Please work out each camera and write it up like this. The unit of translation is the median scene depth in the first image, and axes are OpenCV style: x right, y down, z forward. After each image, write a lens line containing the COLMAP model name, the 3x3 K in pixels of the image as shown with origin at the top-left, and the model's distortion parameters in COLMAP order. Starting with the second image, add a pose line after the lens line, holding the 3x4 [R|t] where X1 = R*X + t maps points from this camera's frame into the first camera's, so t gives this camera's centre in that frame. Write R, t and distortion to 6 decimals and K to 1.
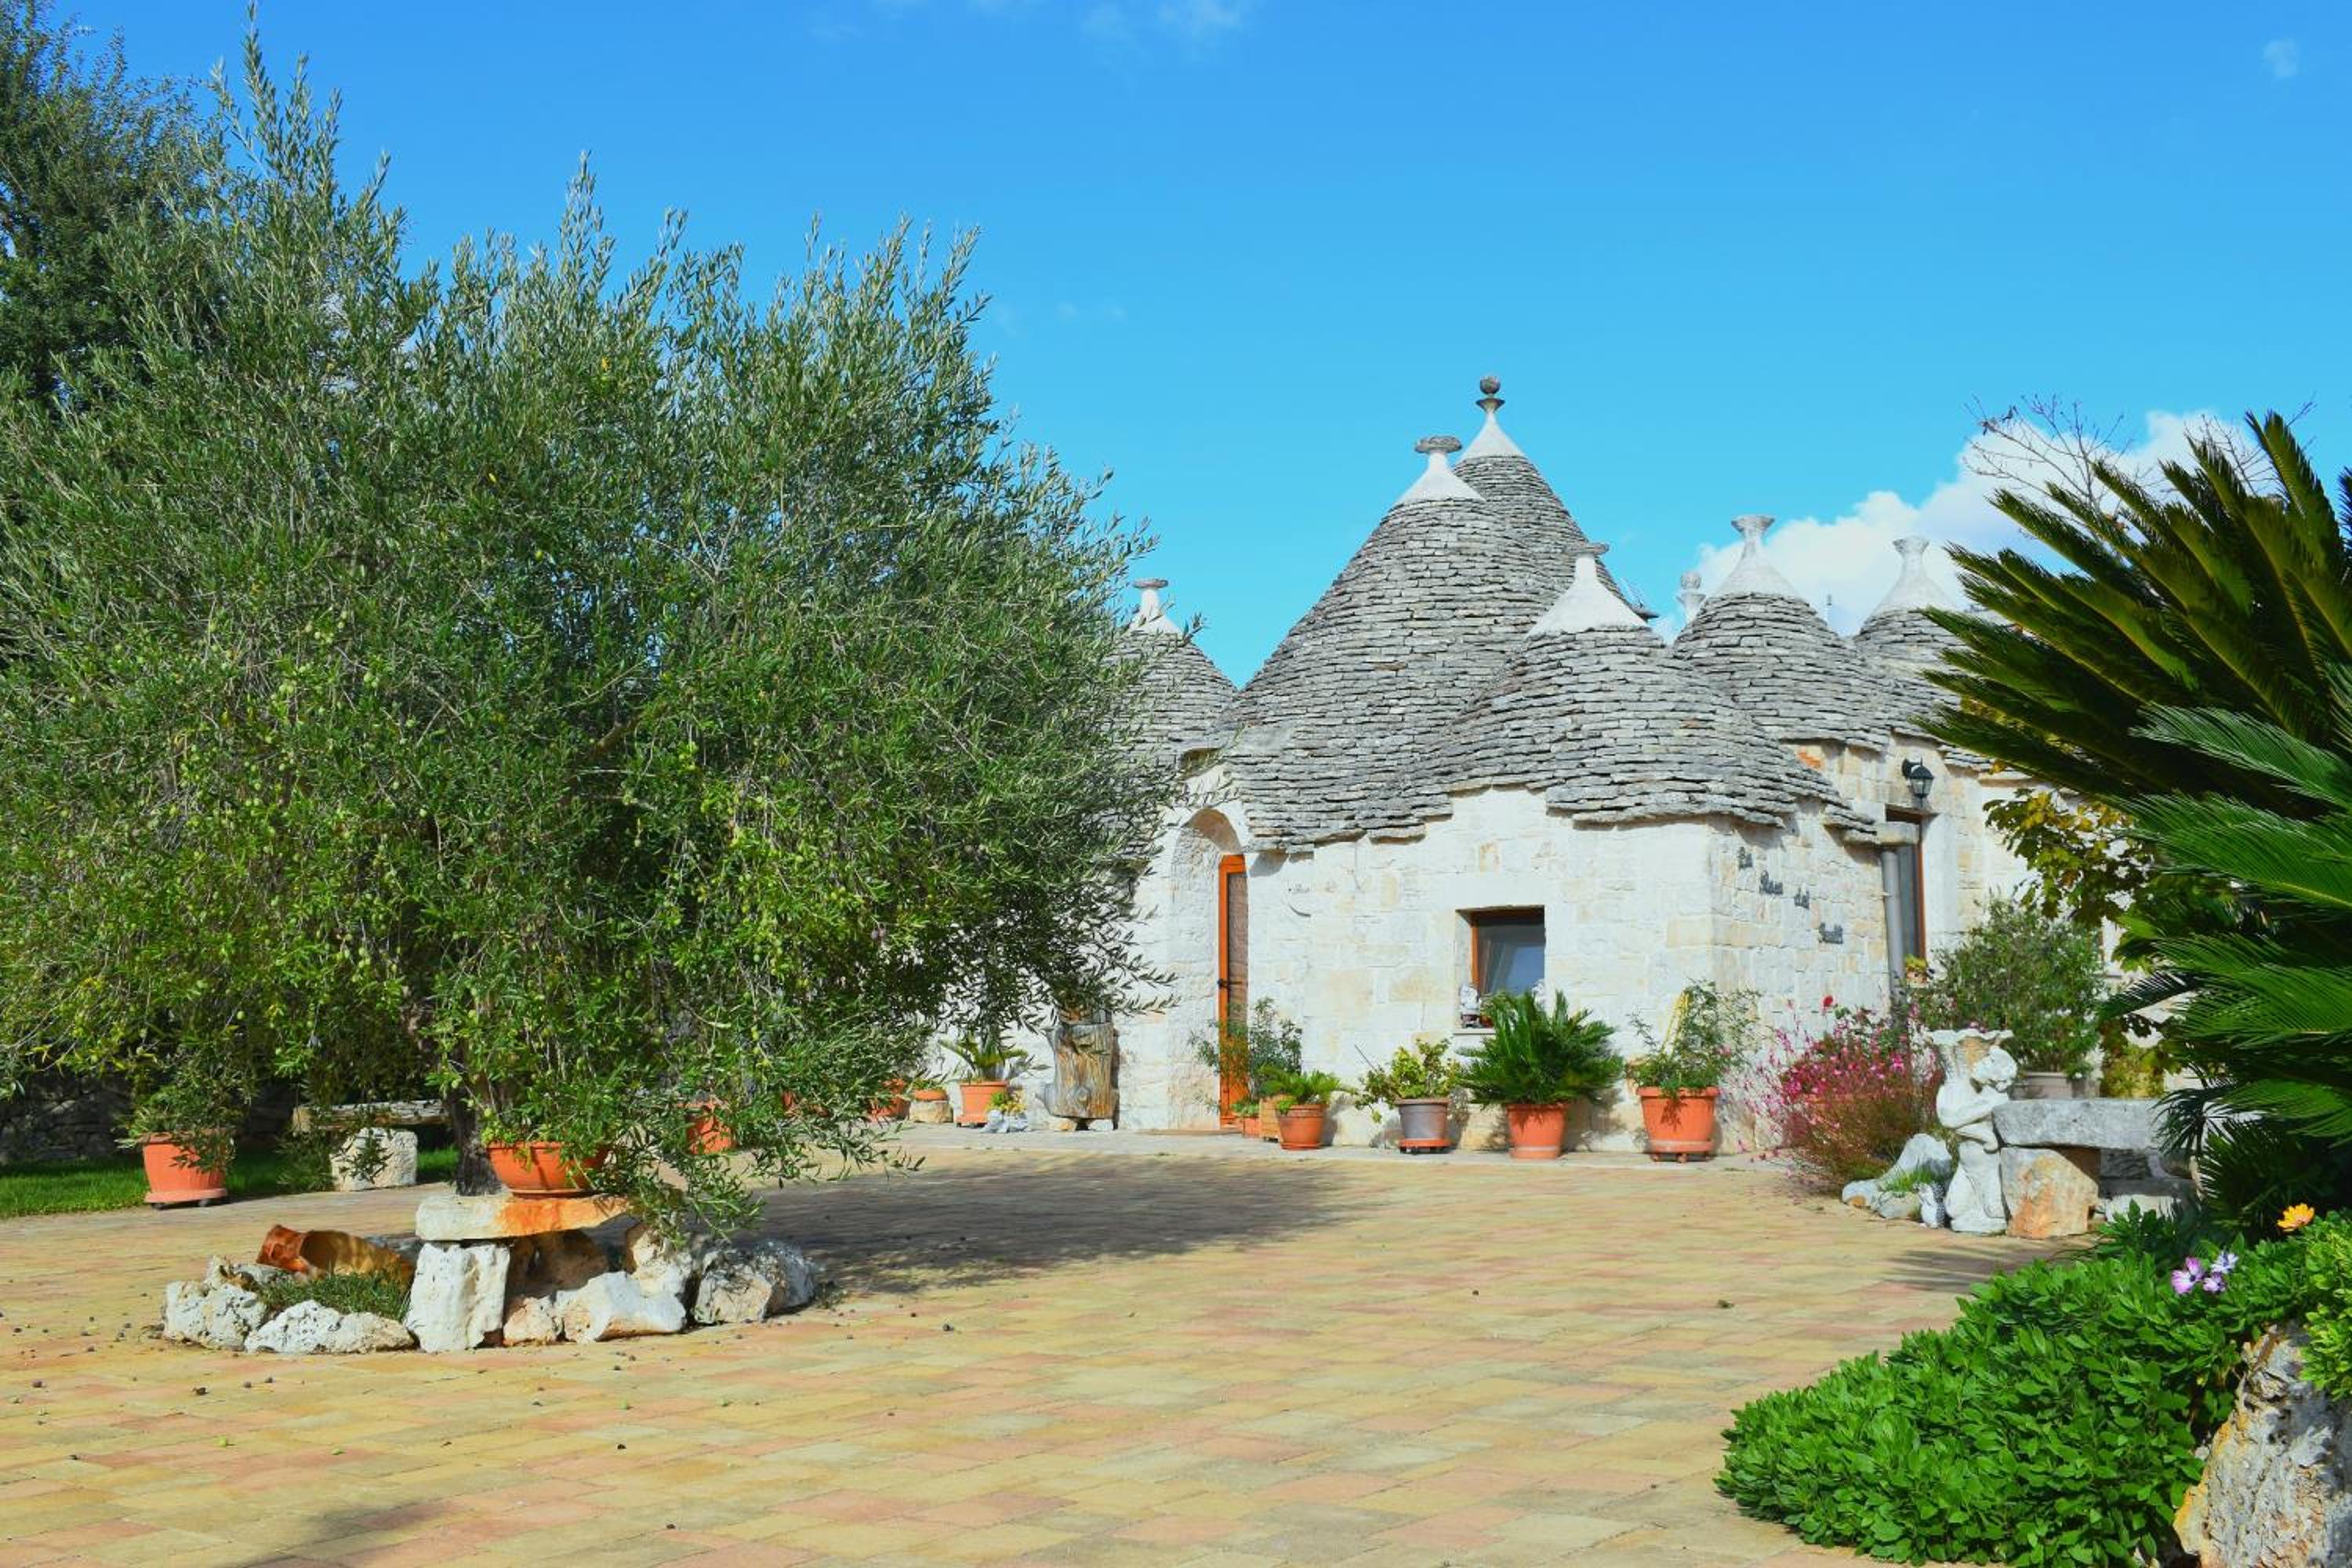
lens RADIAL K [[2184.1, 0, 1171.1], [0, 2184.1, 785.1], [0, 0, 1]] dist [-0.003976, 0.000000]
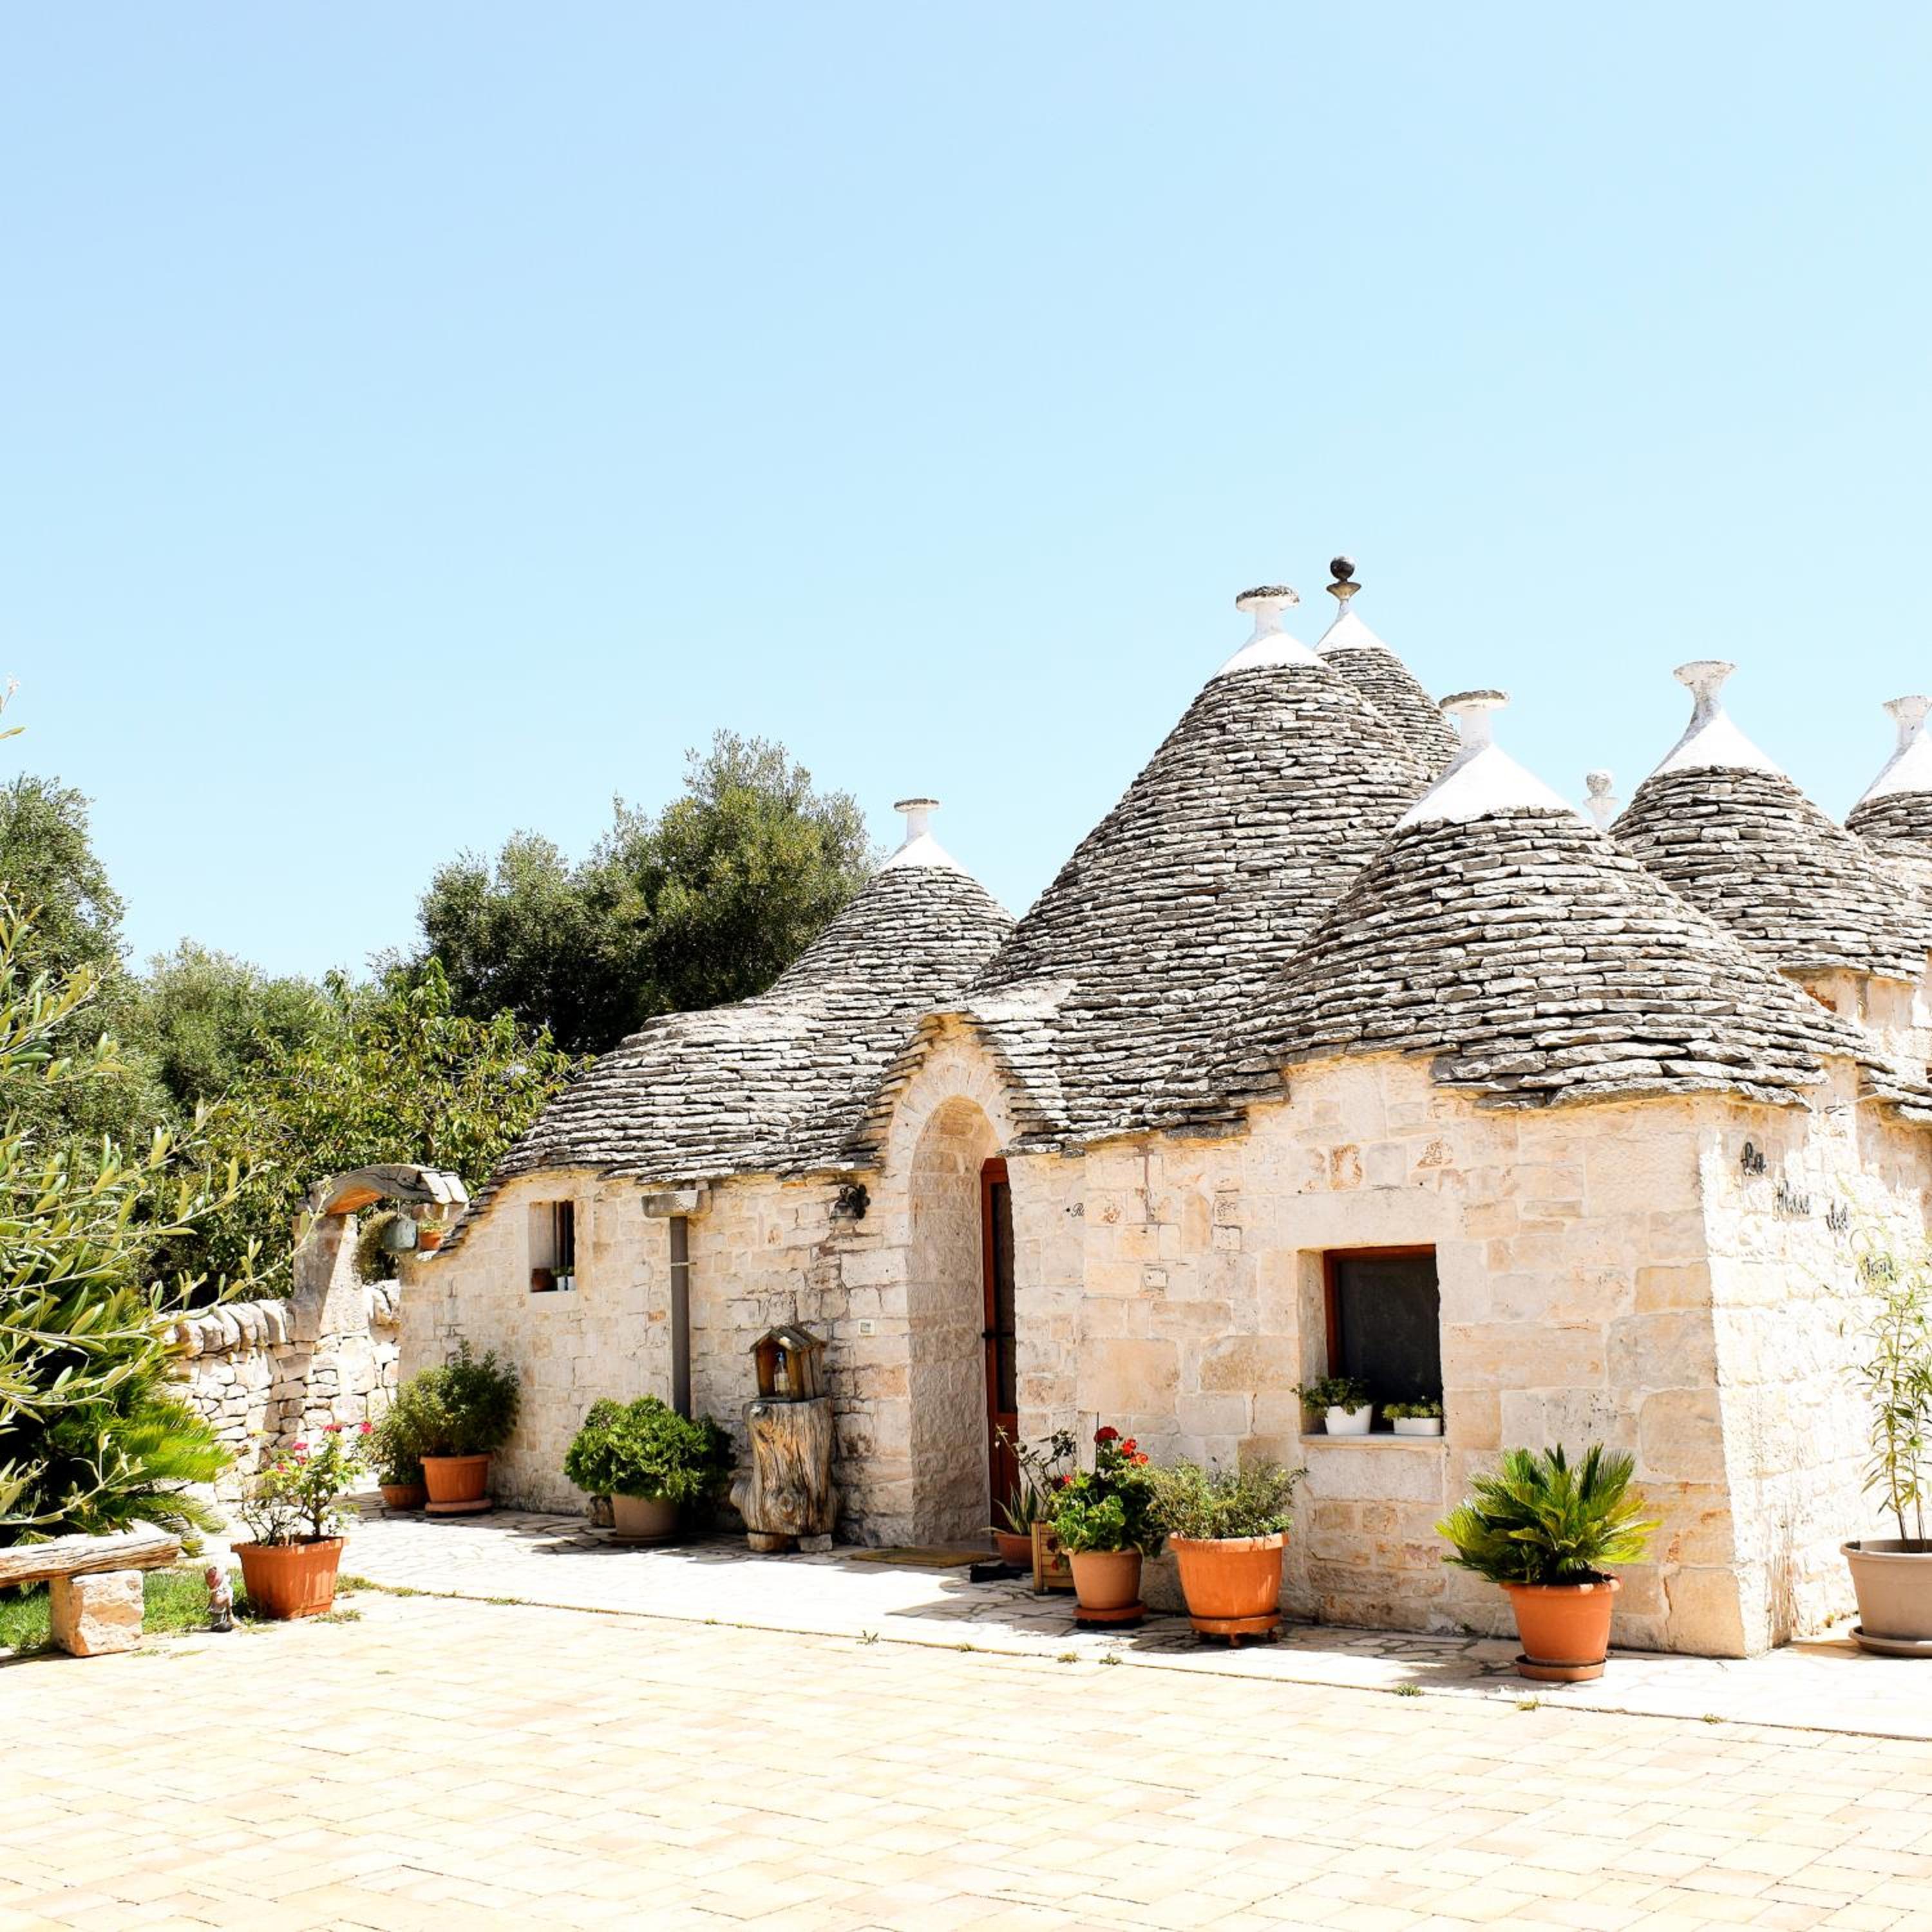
lens RADIAL K [[2211.8, 0, 971.4], [0, 2211.8, 961.8], [0, 0, 1]] dist [-0.010440, 0.000000]
pose [[0.998961, -0.032725, -0.031711, 0.052876], [0.031504, 0.998771, -0.038273, -0.005765], [0.032924, 0.037234, 0.998764, 0.313289]]
